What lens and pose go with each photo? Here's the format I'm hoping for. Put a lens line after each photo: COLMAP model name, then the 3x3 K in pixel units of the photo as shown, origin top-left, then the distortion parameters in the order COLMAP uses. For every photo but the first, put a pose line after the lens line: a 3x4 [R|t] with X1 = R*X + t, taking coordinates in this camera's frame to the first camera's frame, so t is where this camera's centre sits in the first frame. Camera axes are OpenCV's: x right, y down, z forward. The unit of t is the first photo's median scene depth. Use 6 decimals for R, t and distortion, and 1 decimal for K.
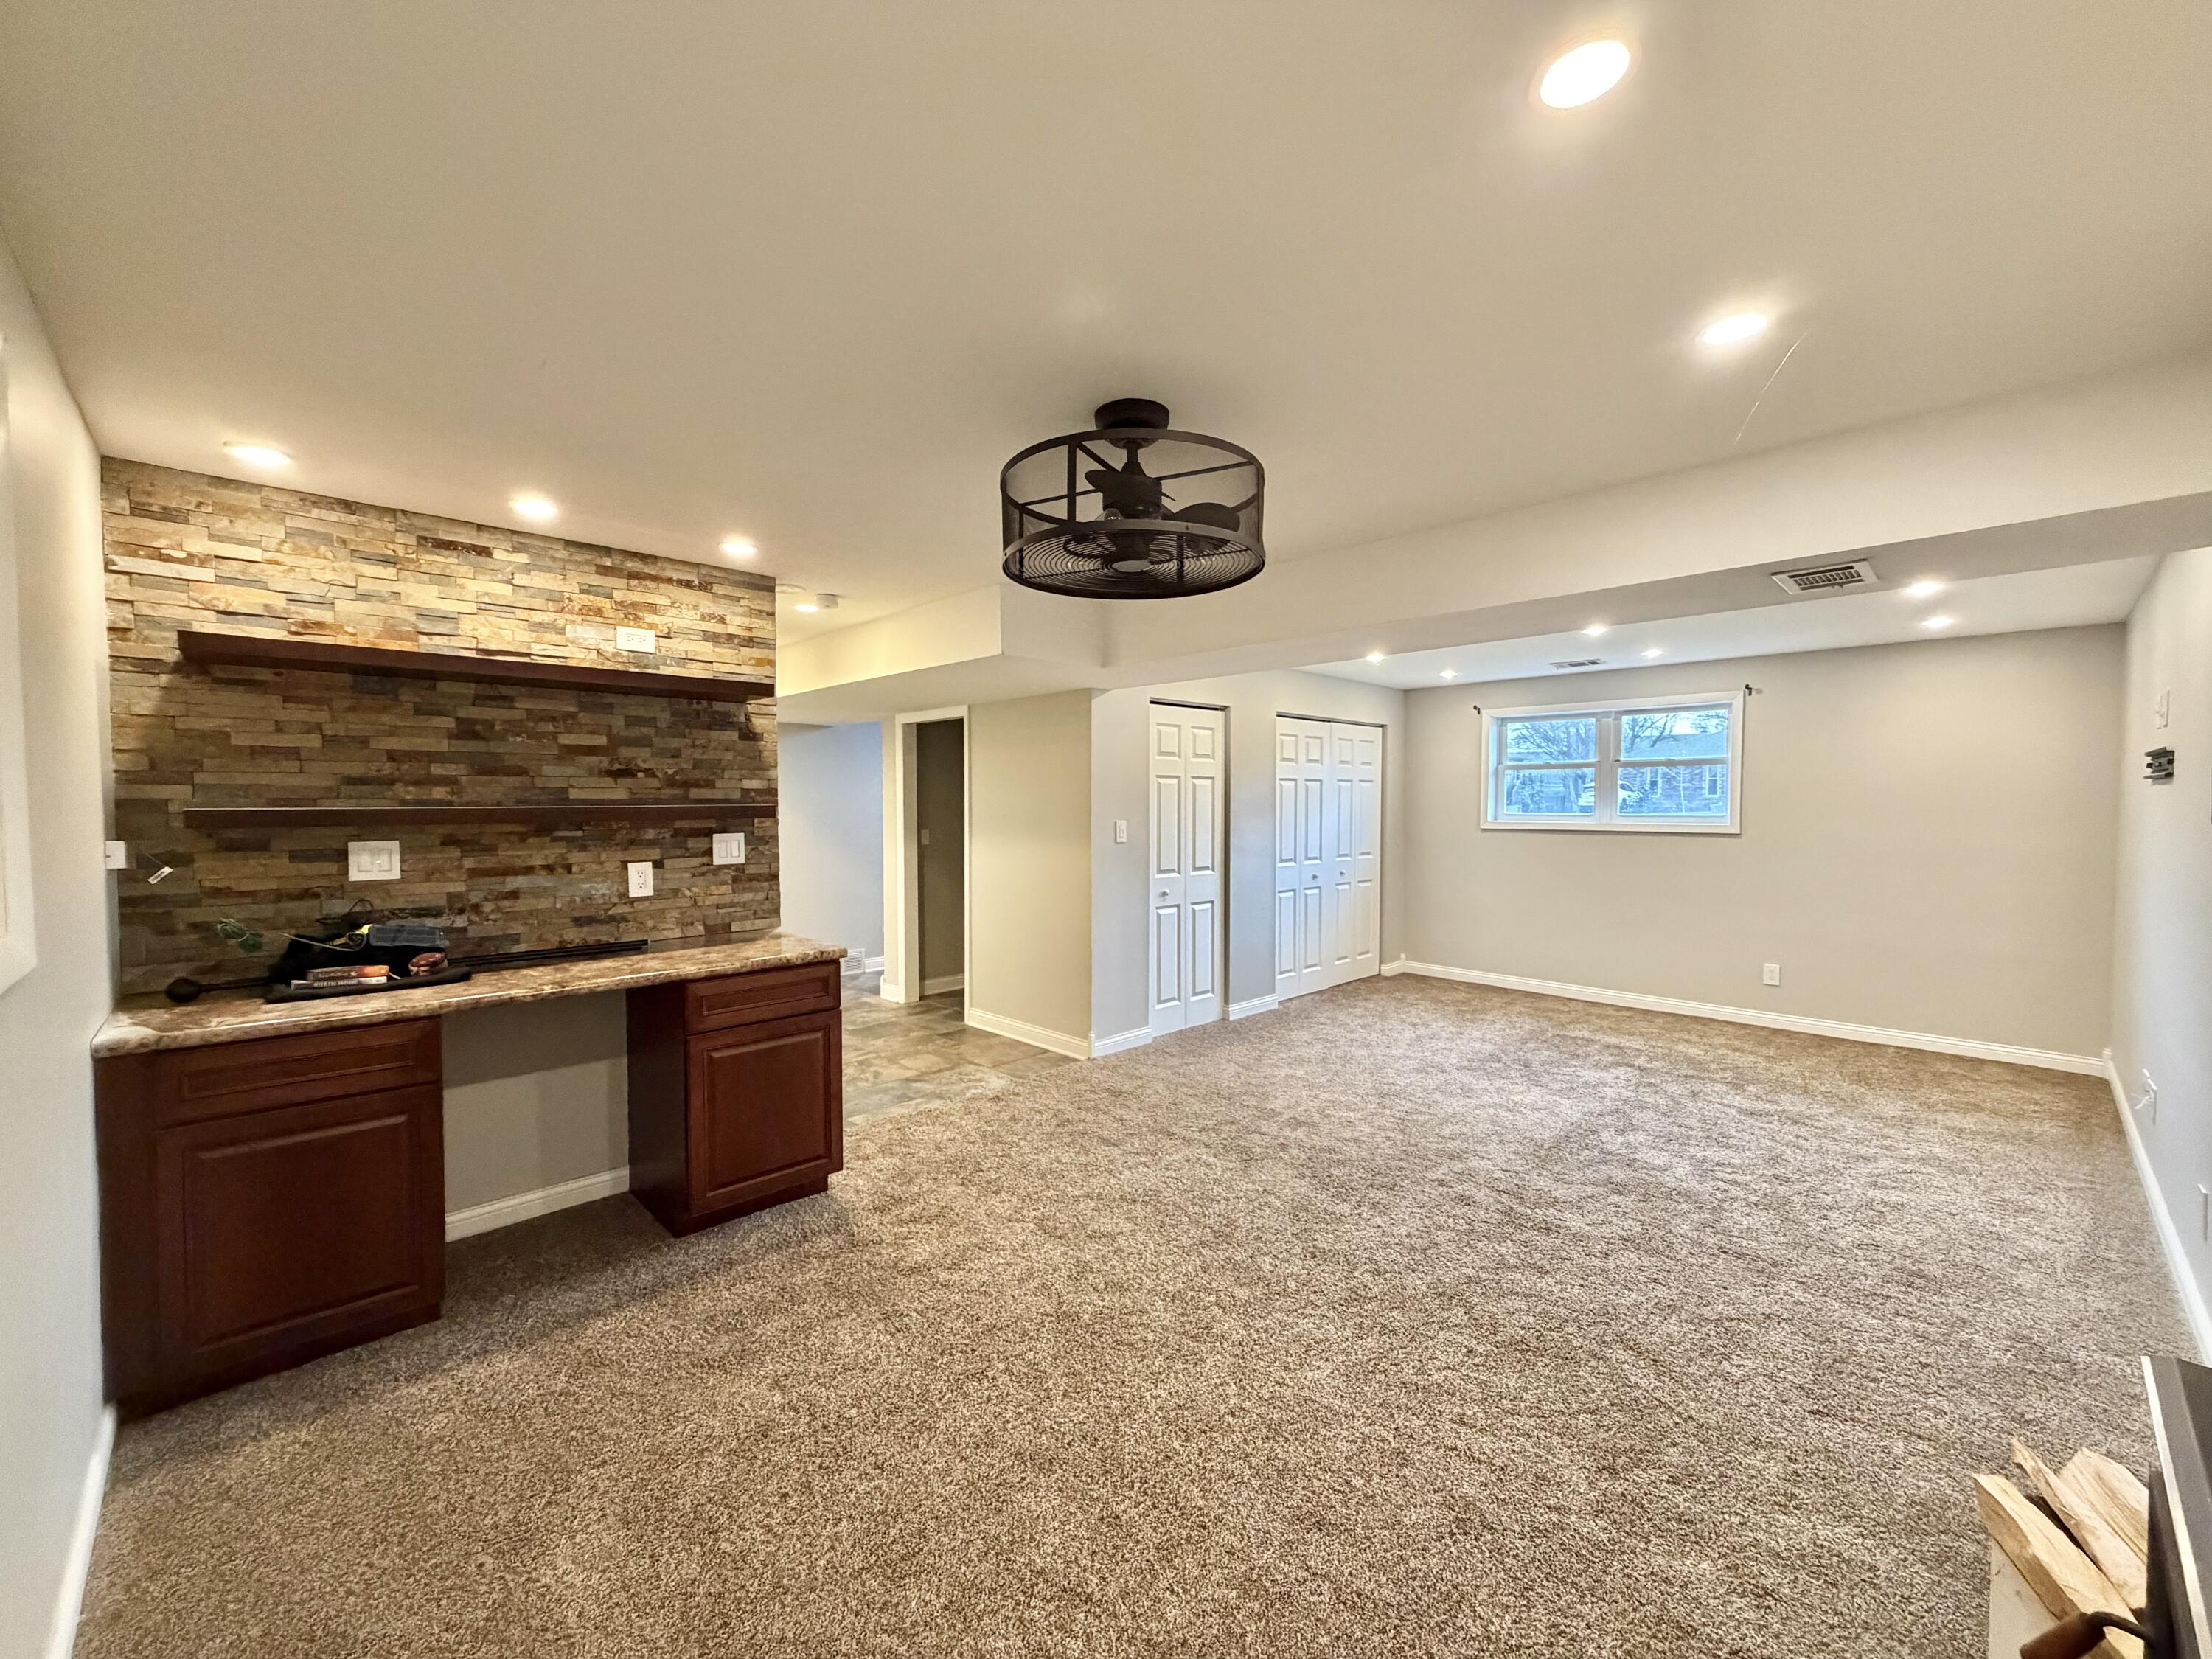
lens RADIAL K [[881.9, 0, 1107.4], [0, 881.9, 834.1], [0, 0, 1]] dist [-0.000138, 0.000487]
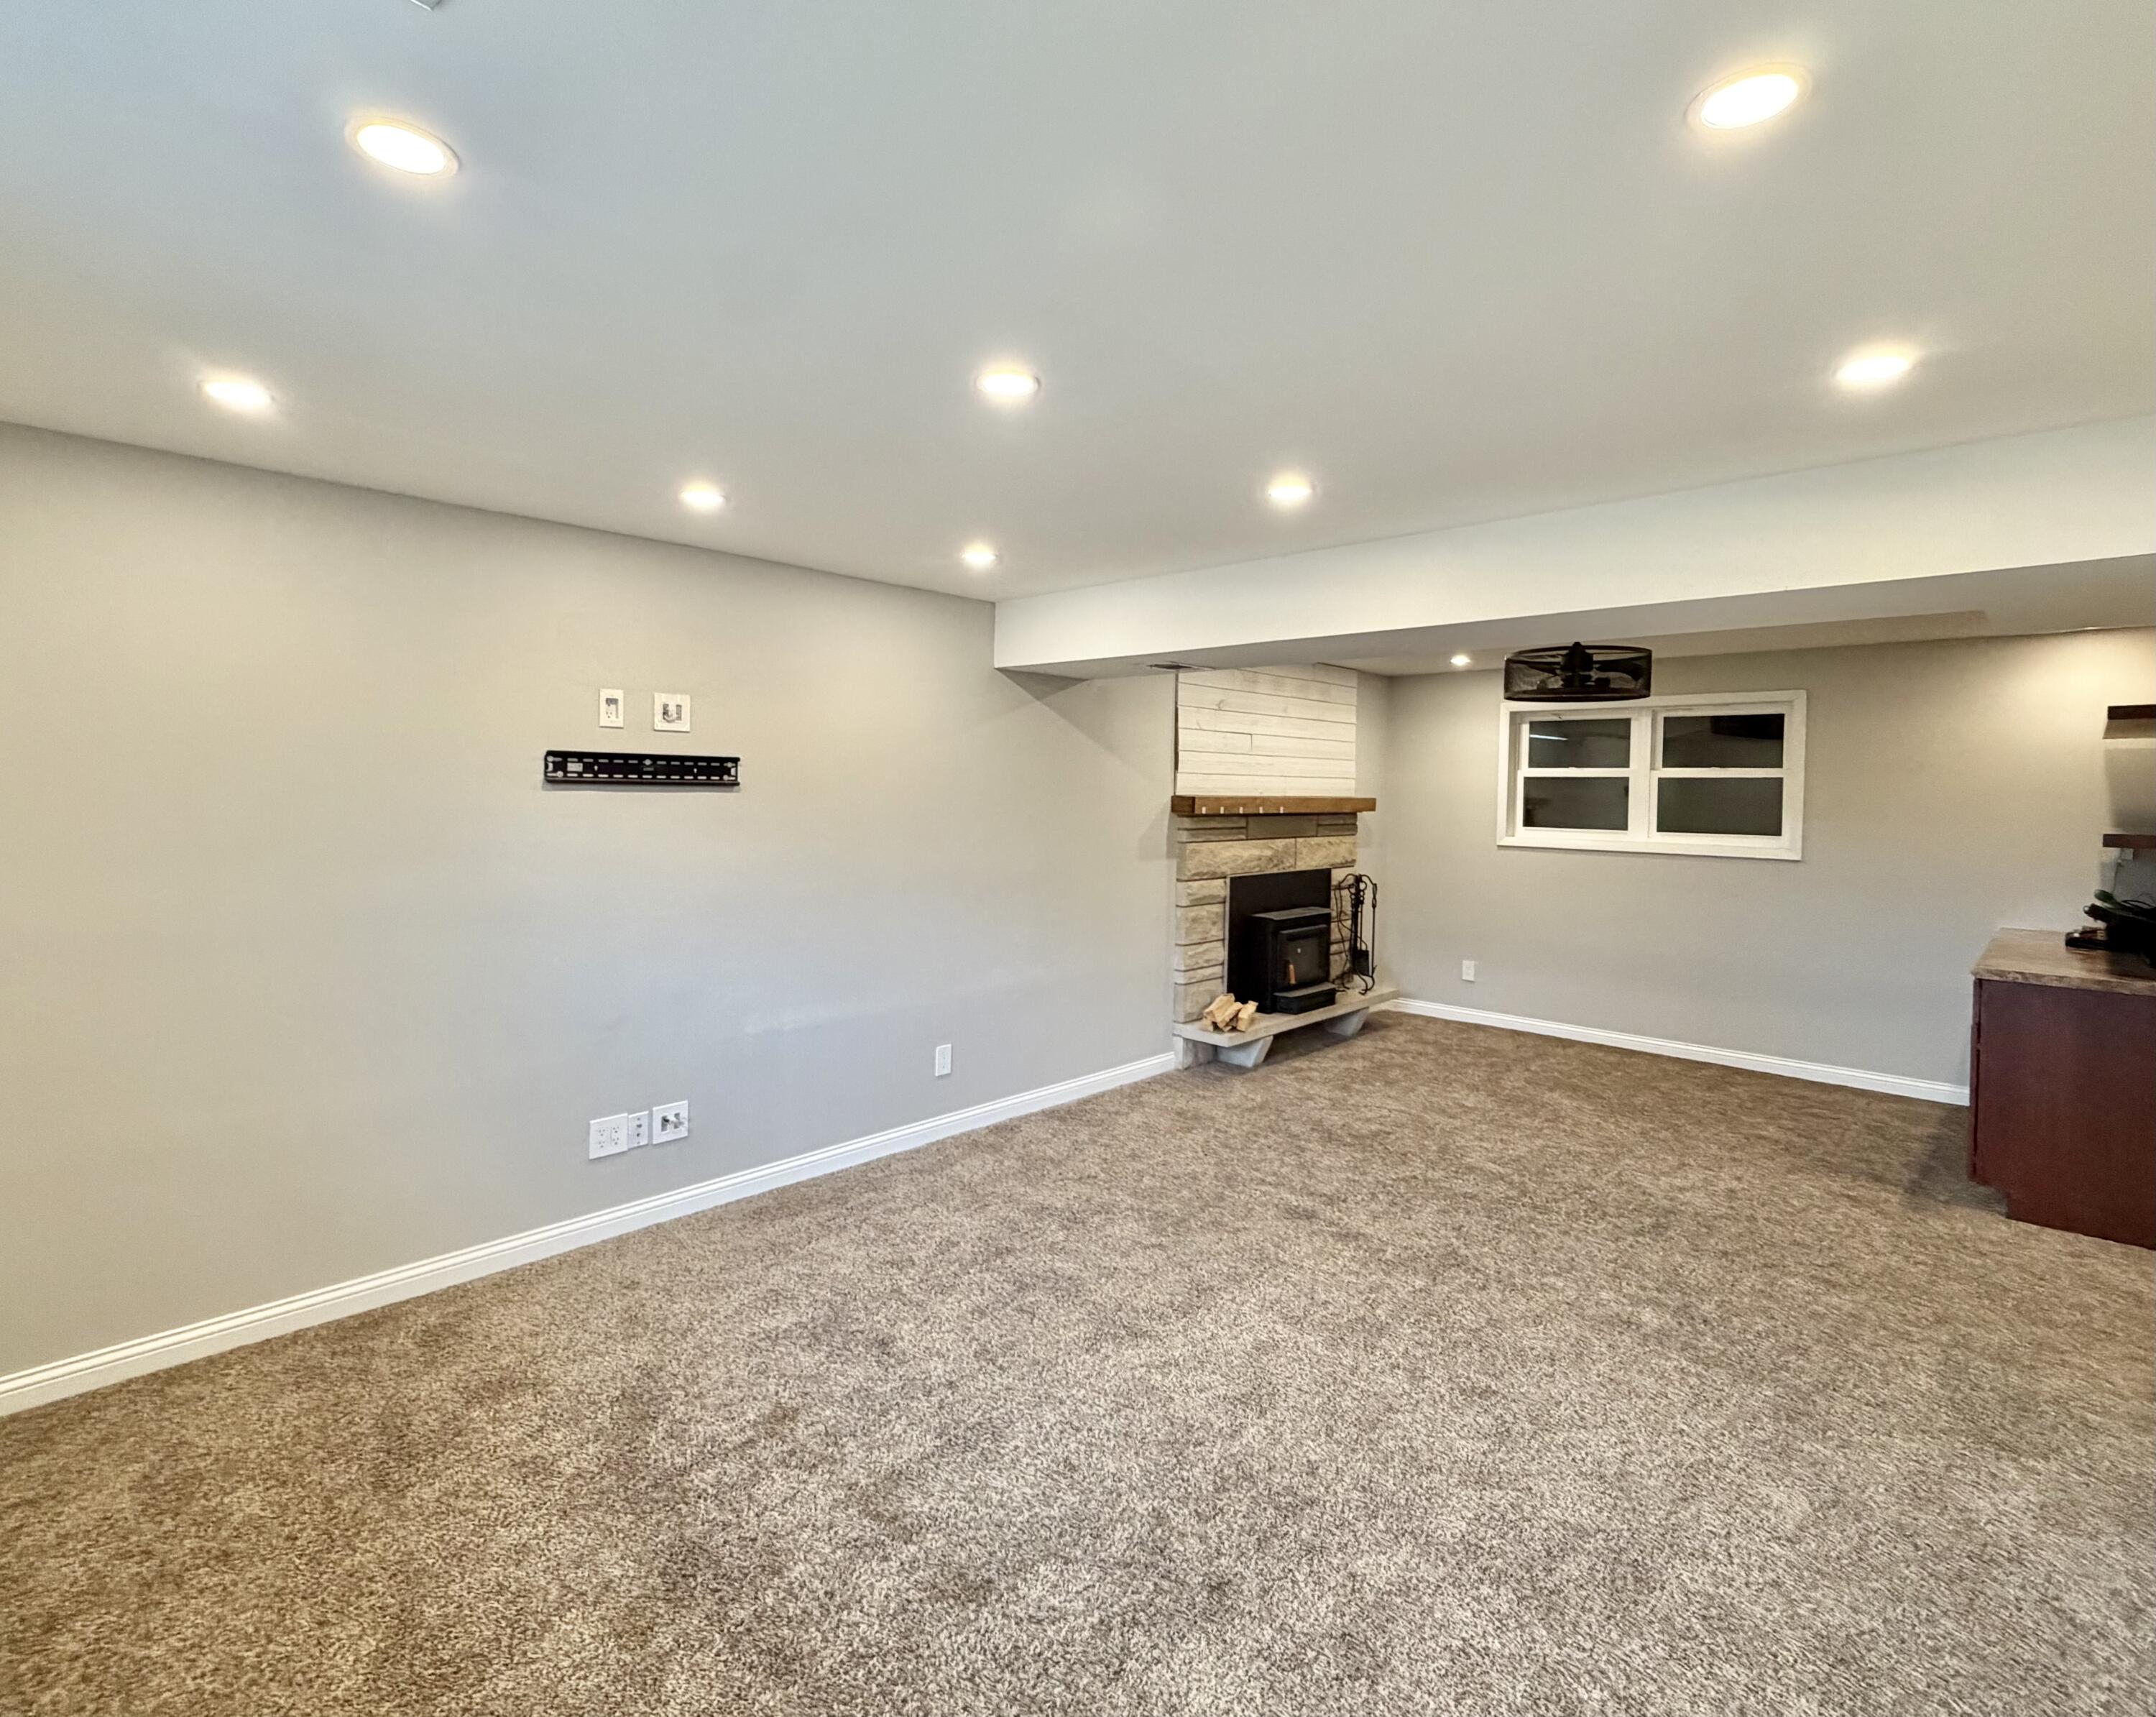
lens RADIAL K [[1019.8, 0, 1083.7], [0, 1019.8, 836.1], [0, 0, 1]] dist [0.005298, 0.000087]
pose [[-0.999804, -0.006900, -0.018570, 0.688830], [-0.008372, 0.996728, 0.080397, -0.090922], [0.017955, 0.080536, -0.996590, 1.904905]]
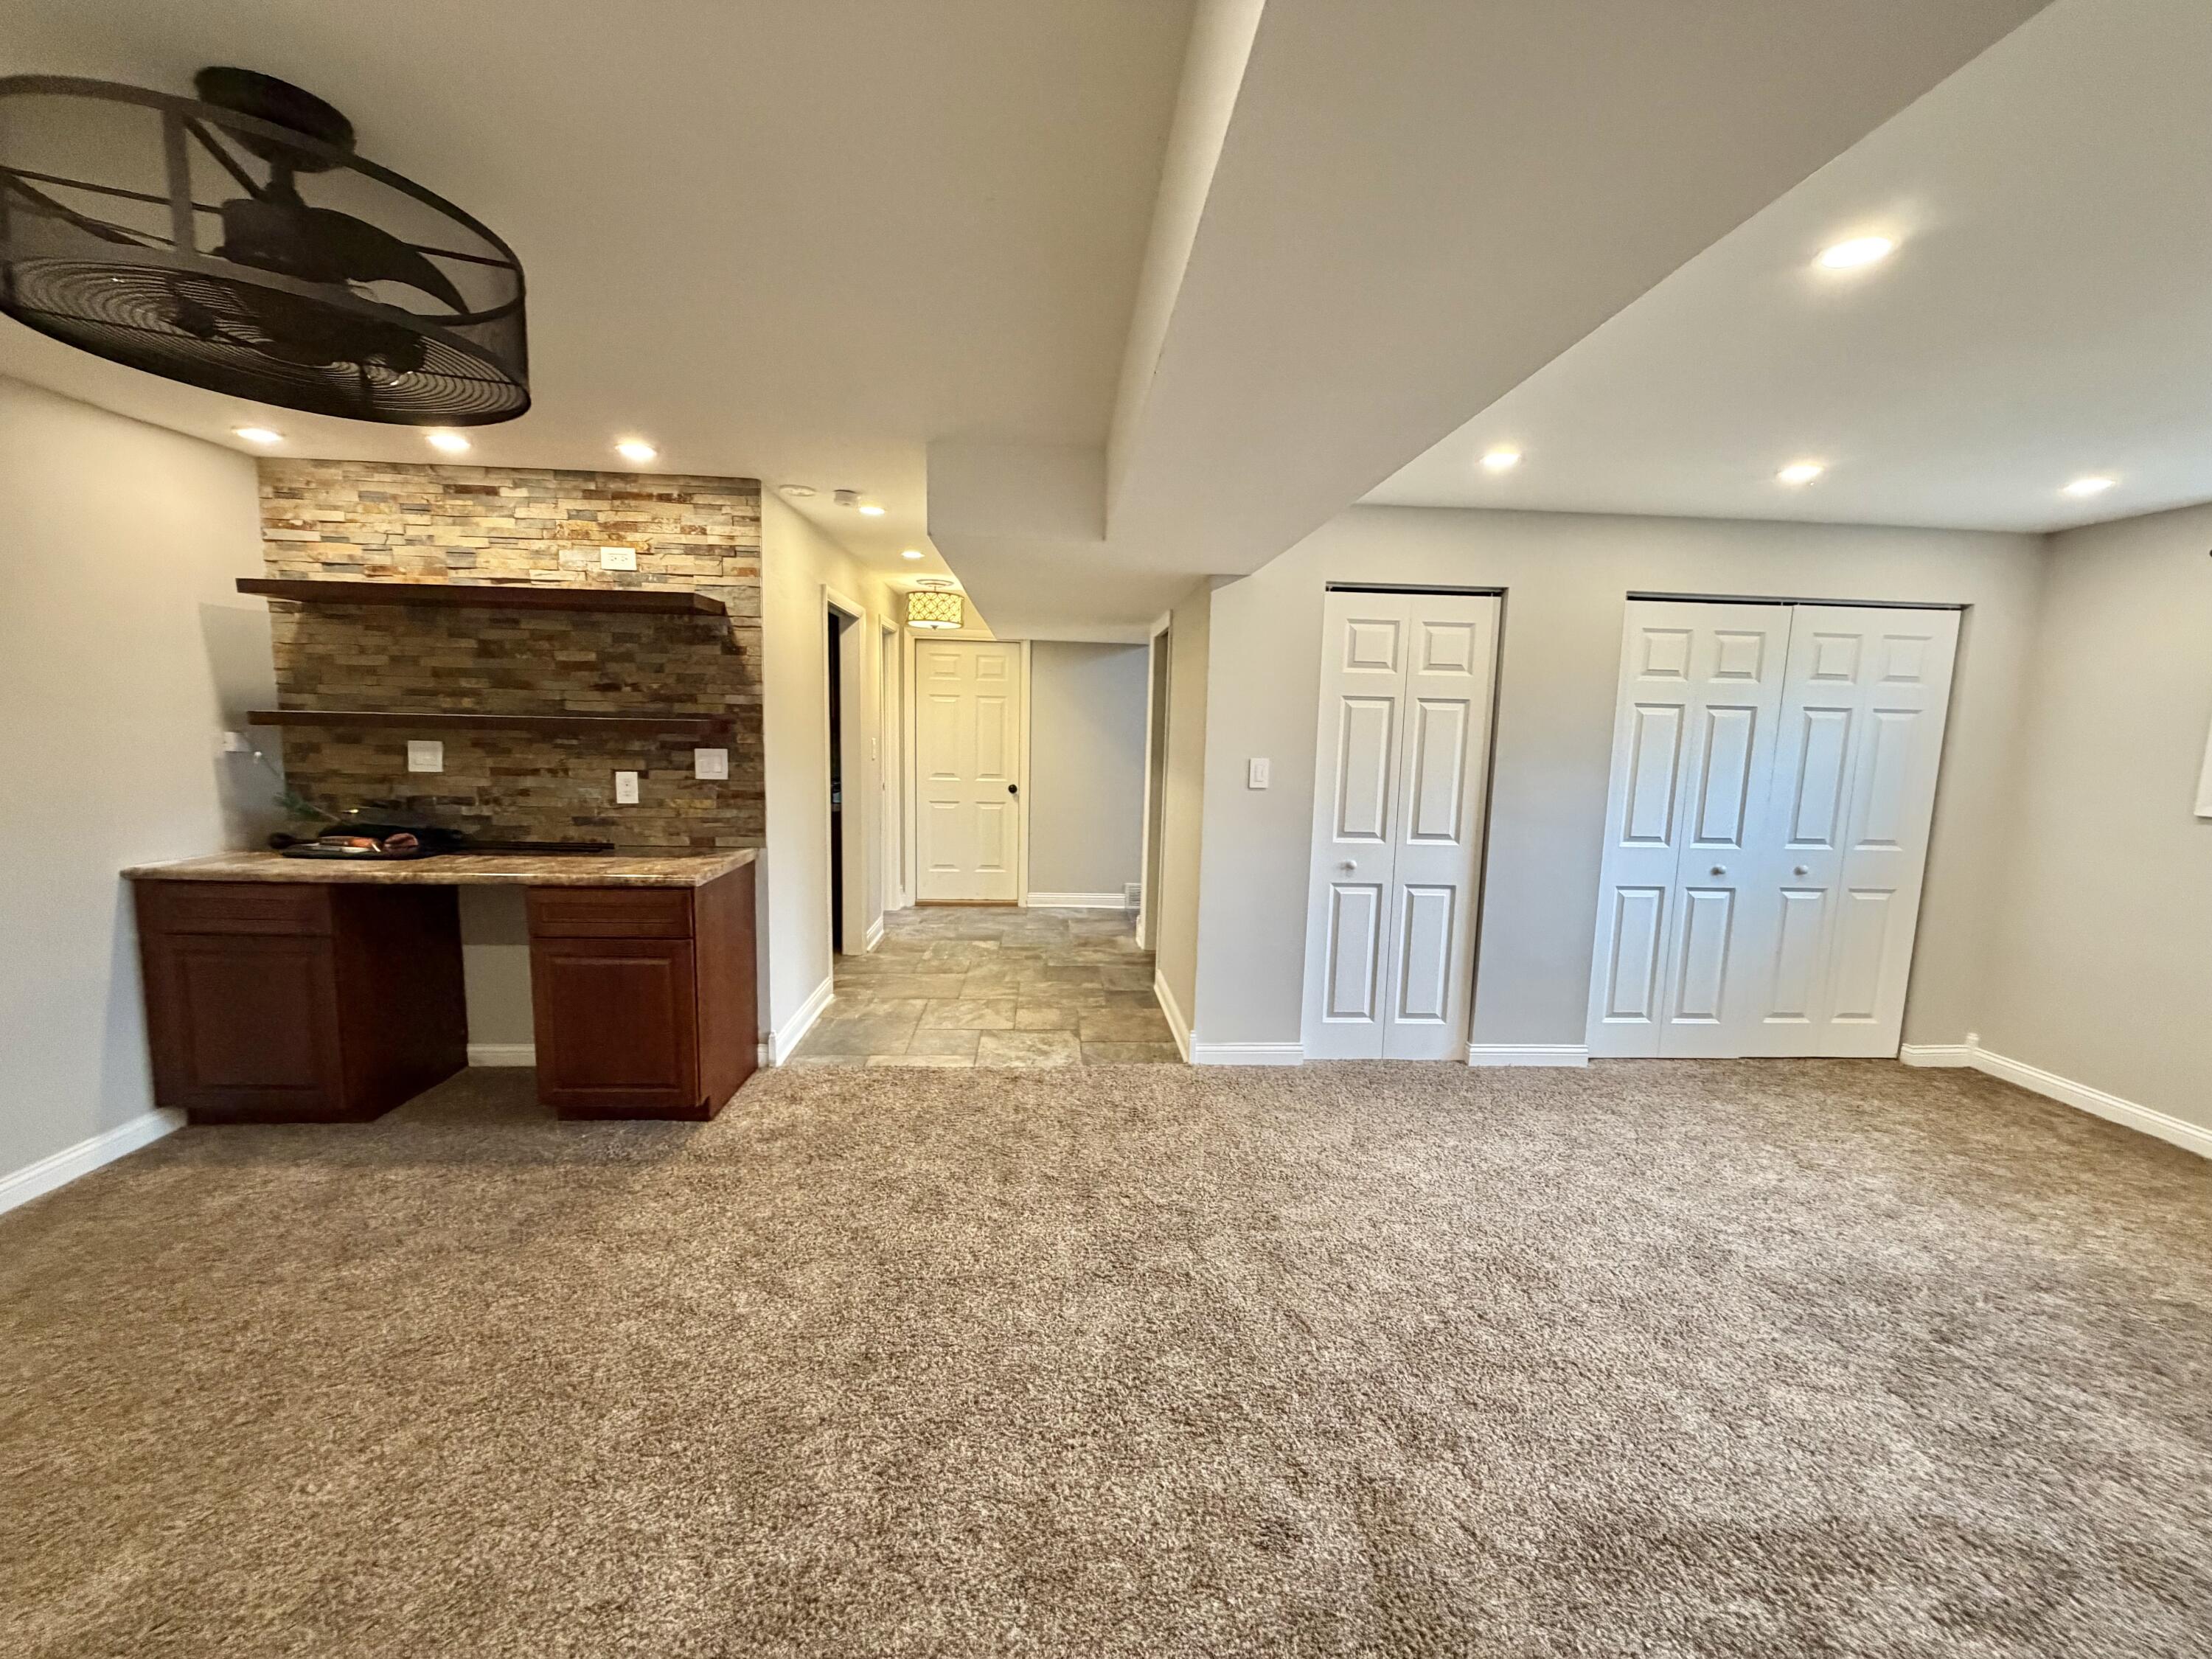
lens RADIAL K [[881.9, 0, 1105.2], [0, 881.9, 831.6], [0, 0, 1]] dist [-0.000138, 0.000487]
pose [[0.758483, 0.101615, -0.643722, 0.555404], [-0.051361, 0.994017, 0.096394, -0.026192], [0.649666, -0.040051, 0.759164, 0.514098]]
